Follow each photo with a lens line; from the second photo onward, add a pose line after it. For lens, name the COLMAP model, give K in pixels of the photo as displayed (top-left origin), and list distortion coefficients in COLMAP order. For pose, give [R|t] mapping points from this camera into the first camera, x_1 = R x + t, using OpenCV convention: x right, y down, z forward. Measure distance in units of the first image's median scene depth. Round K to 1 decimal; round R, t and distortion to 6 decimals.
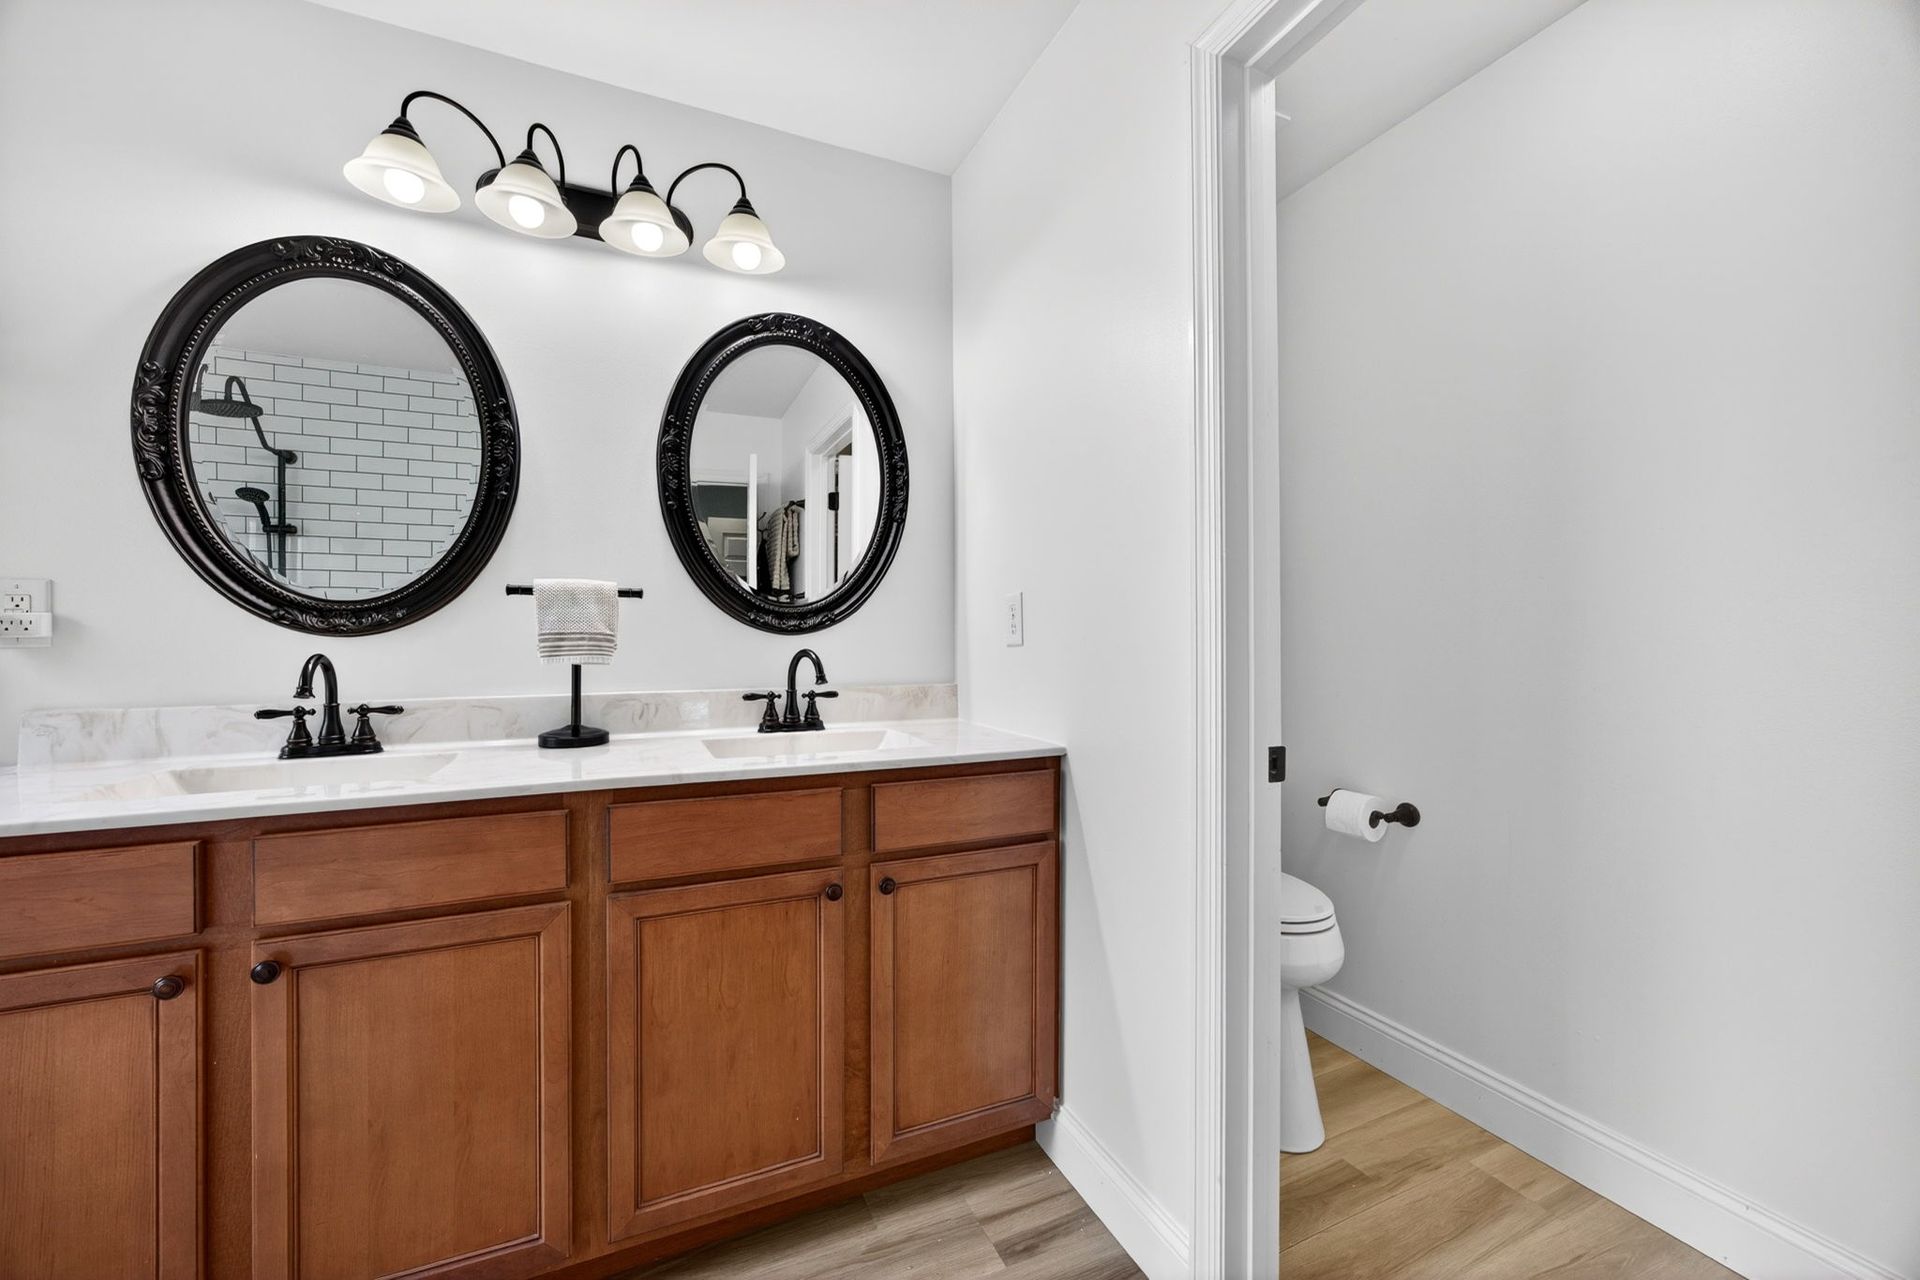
lens RADIAL K [[748.2, 0, 967.6], [0, 748.2, 634.5], [0, 0, 1]] dist [-0.021390, 0.006228]
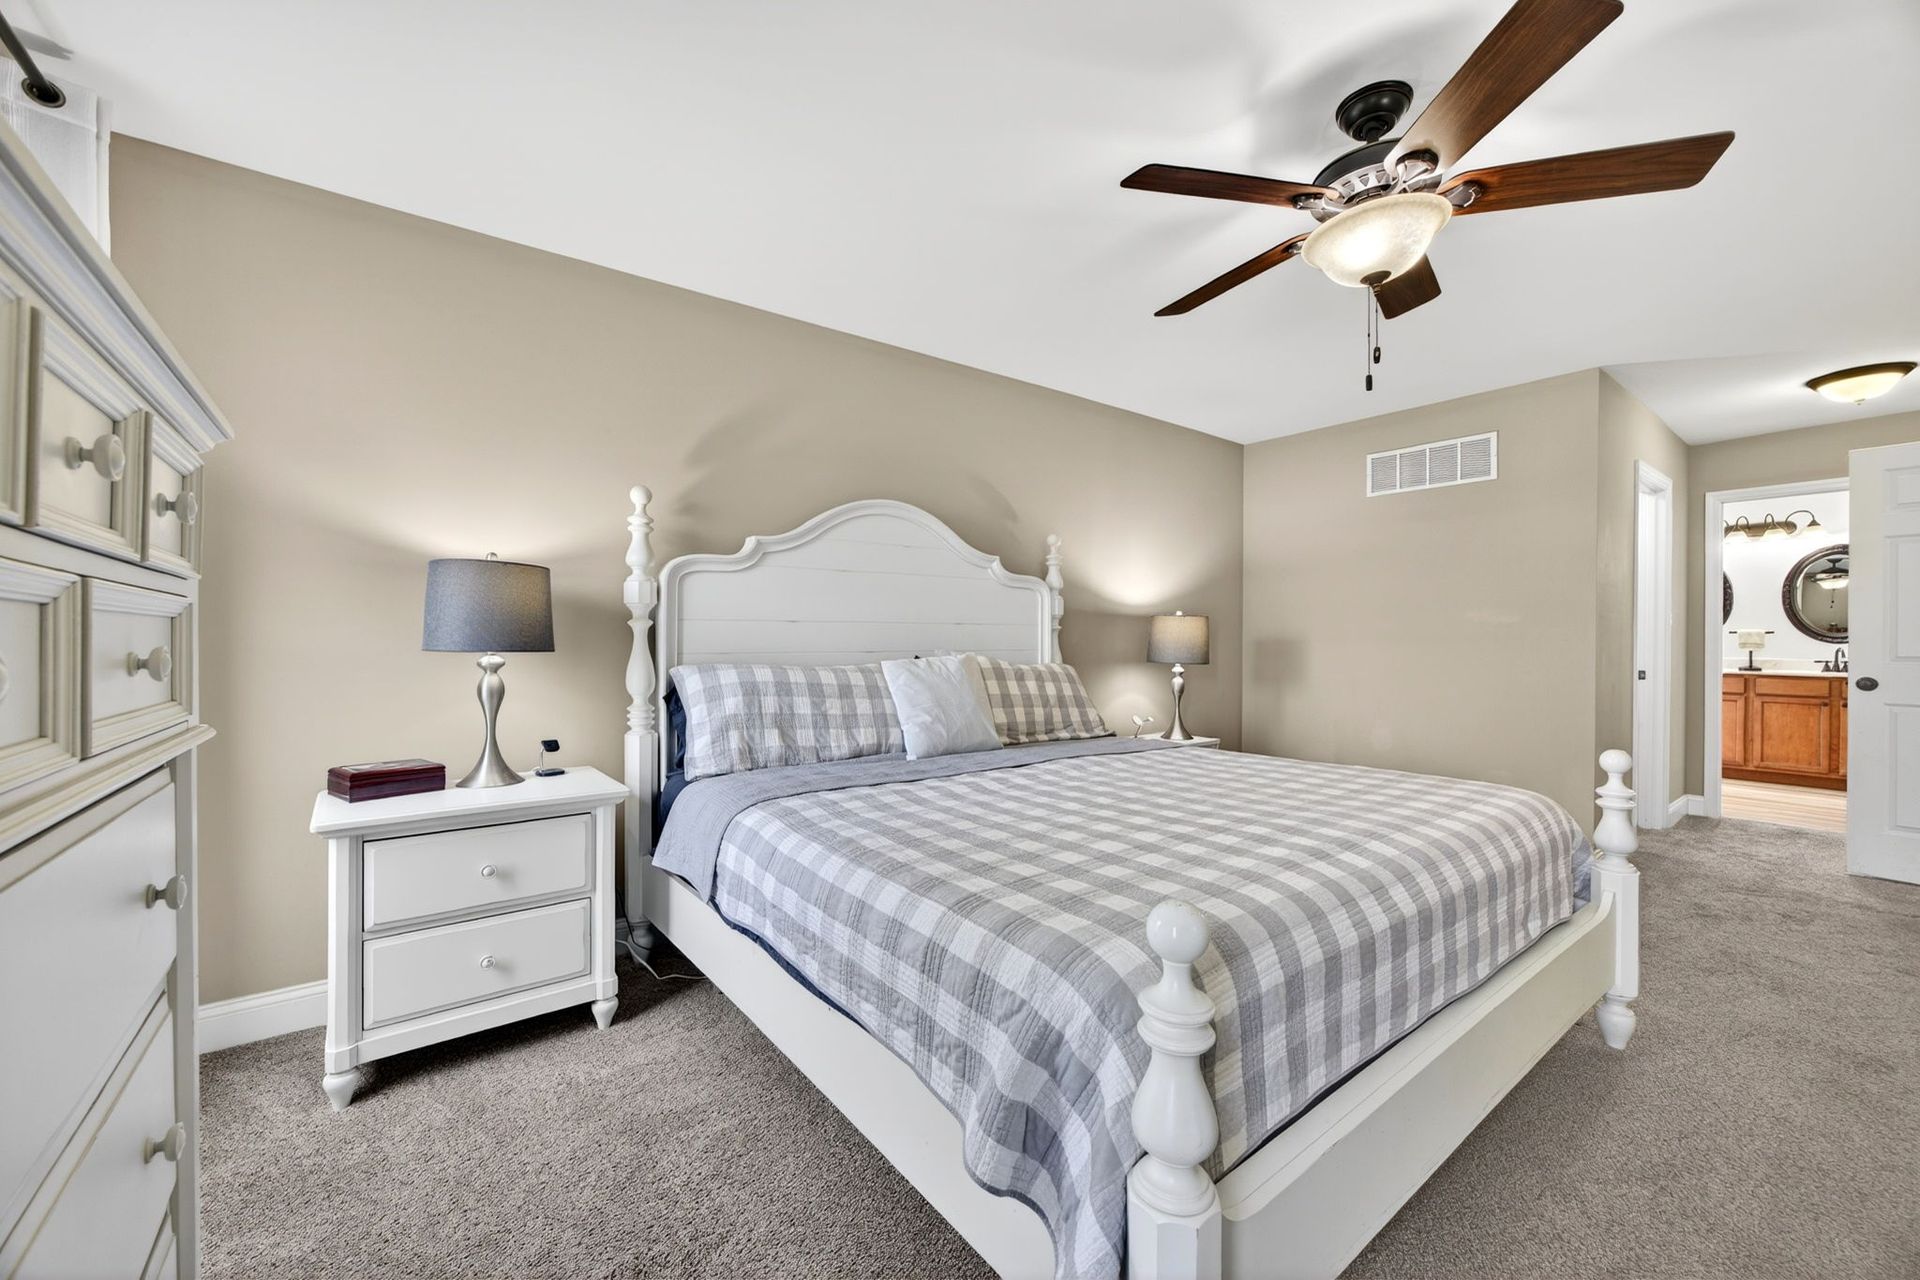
lens RADIAL K [[748.2, 0, 952.1], [0, 748.2, 648.1], [0, 0, 1]] dist [-0.021390, 0.006228]
pose [[0.218279, 0.012733, -0.975803, 2.547299], [-0.001829, 0.999918, 0.012639, -0.018130], [0.975885, -0.000974, 0.218285, -4.311019]]
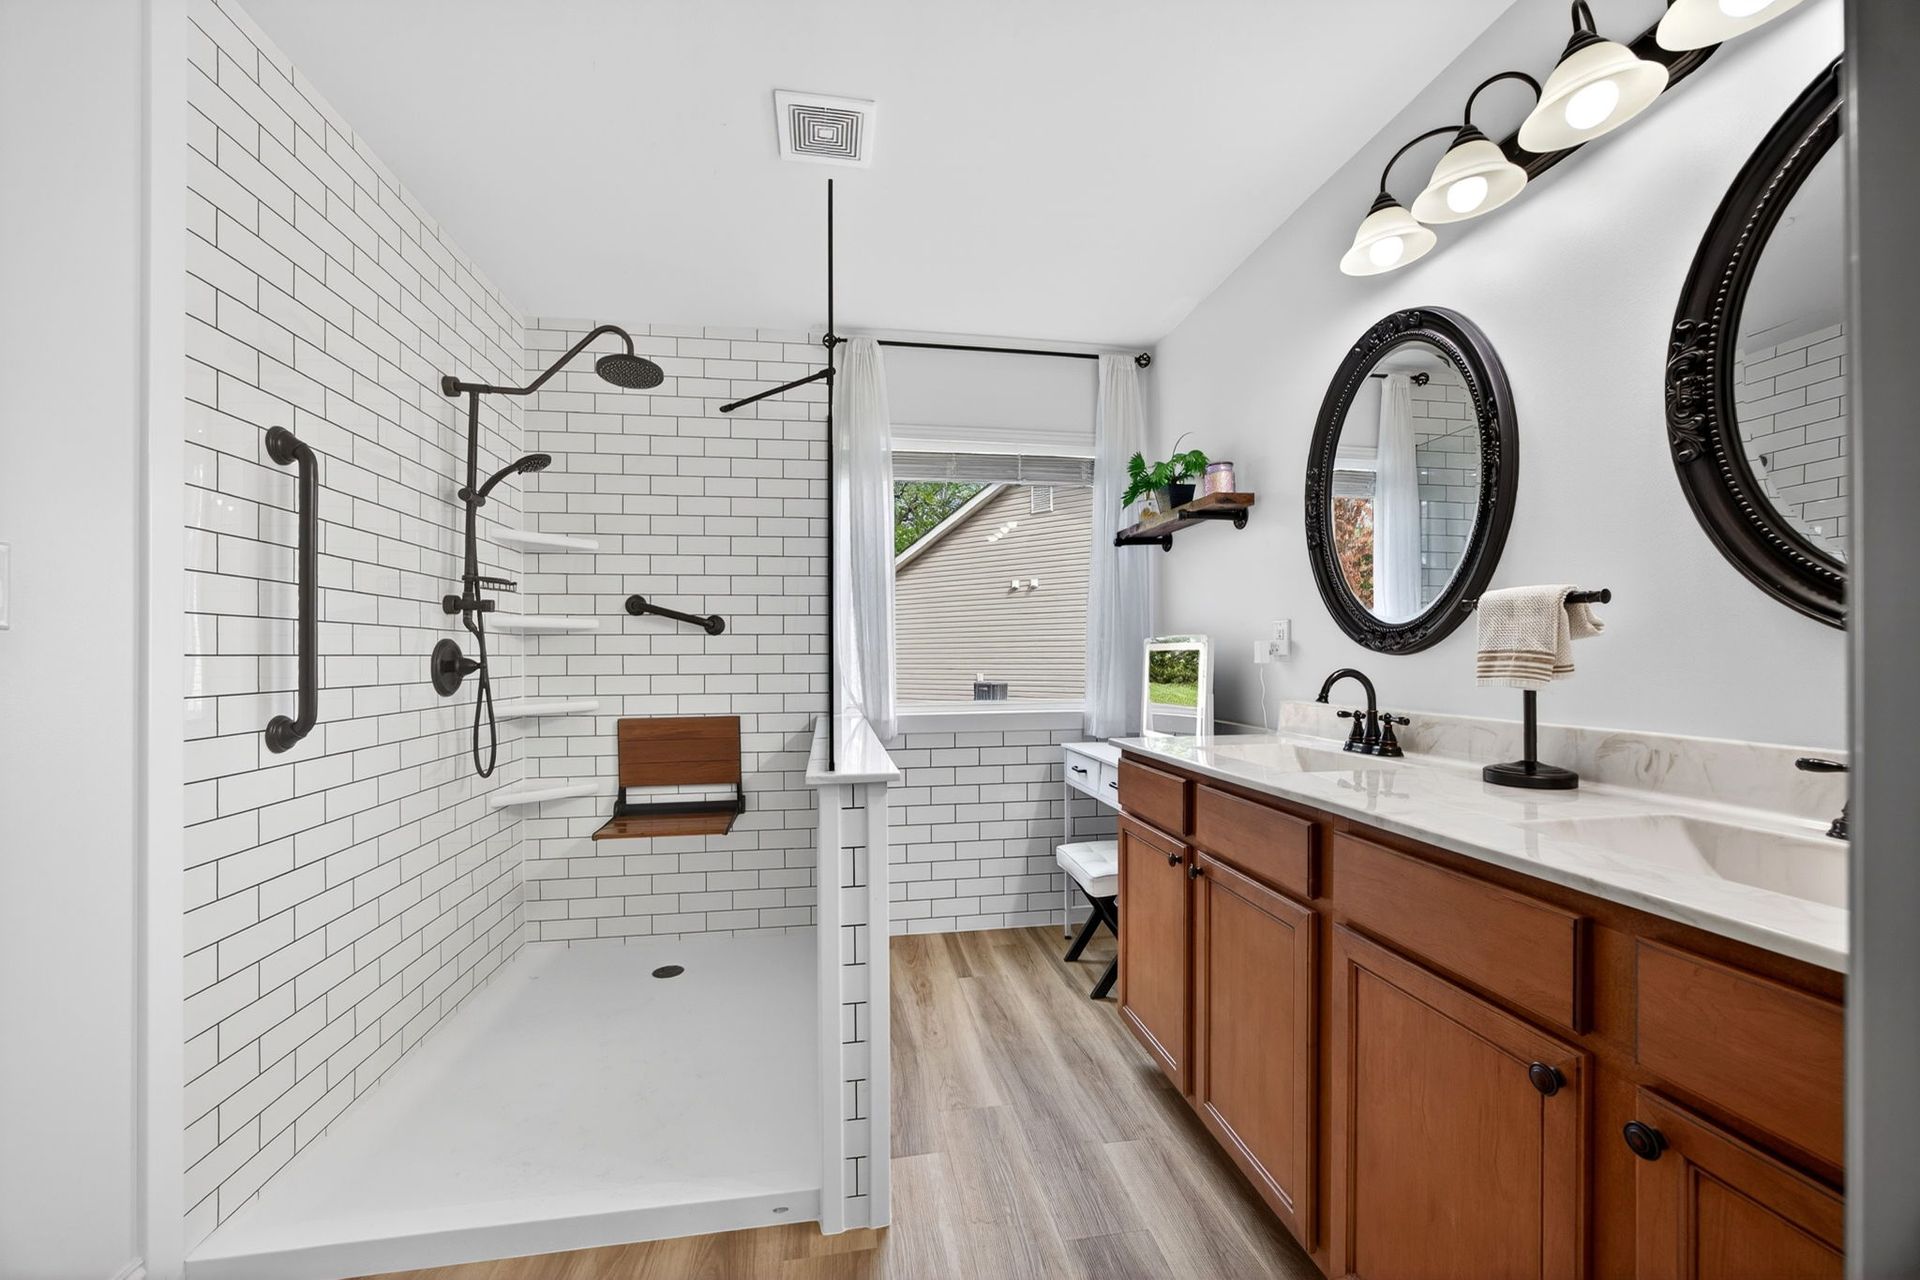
lens RADIAL K [[748.2, 0, 958.7], [0, 748.2, 658.6], [0, 0, 1]] dist [-0.021390, 0.006228]
pose [[-0.260369, 0.006706, -0.965486, 0.475388], [0.006986, 0.999963, 0.005062, -0.002251], [0.965484, -0.005427, -0.260407, 0.641653]]
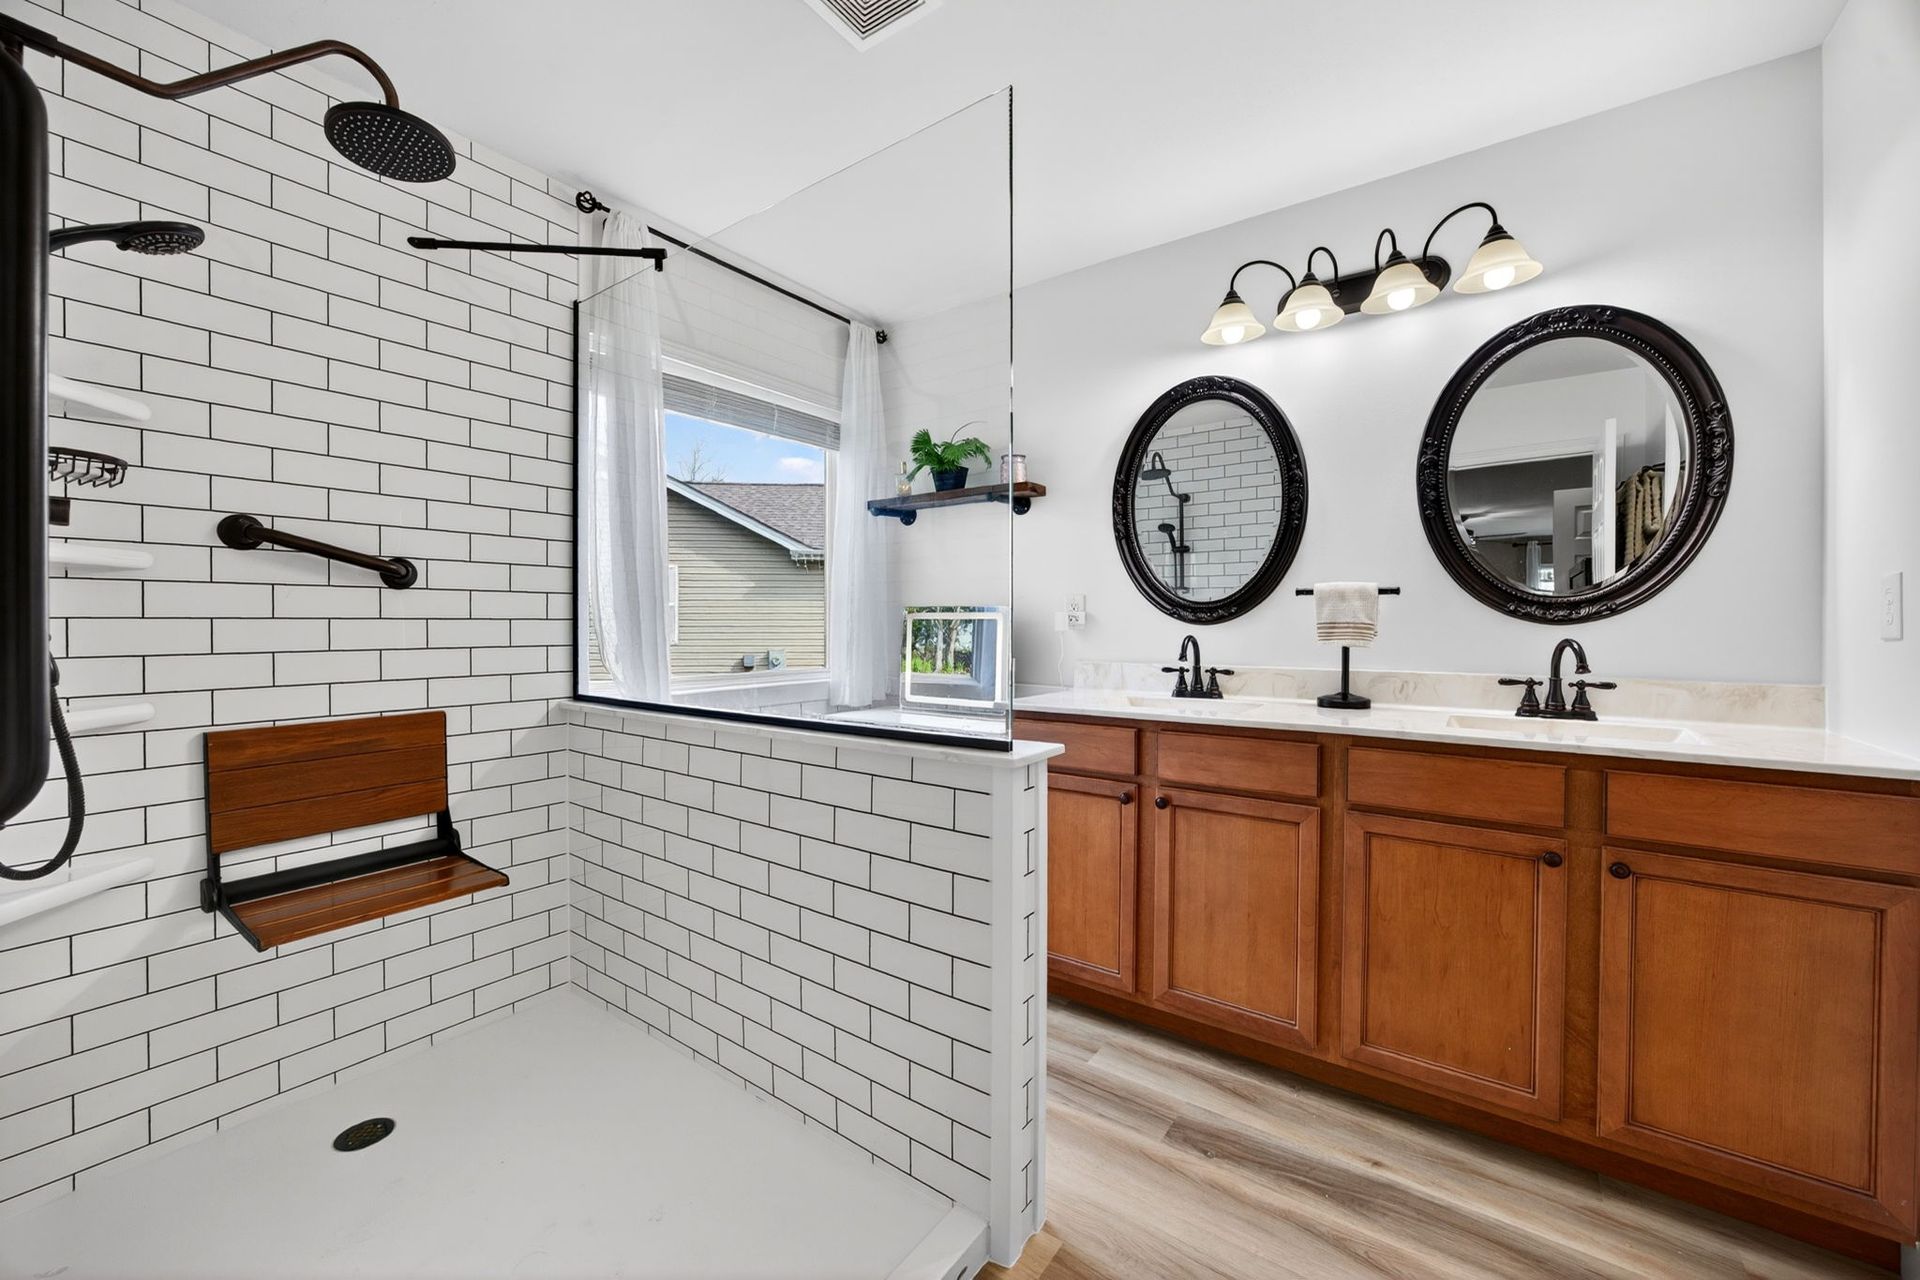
lens RADIAL K [[748.2, 0, 947.6], [0, 748.2, 629.8], [0, 0, 1]] dist [-0.021390, 0.006228]
pose [[0.488036, 0.010685, -0.872758, 0.299505], [-0.000894, 0.999931, 0.011742, -0.004559], [0.872823, -0.004950, 0.488011, -0.276204]]
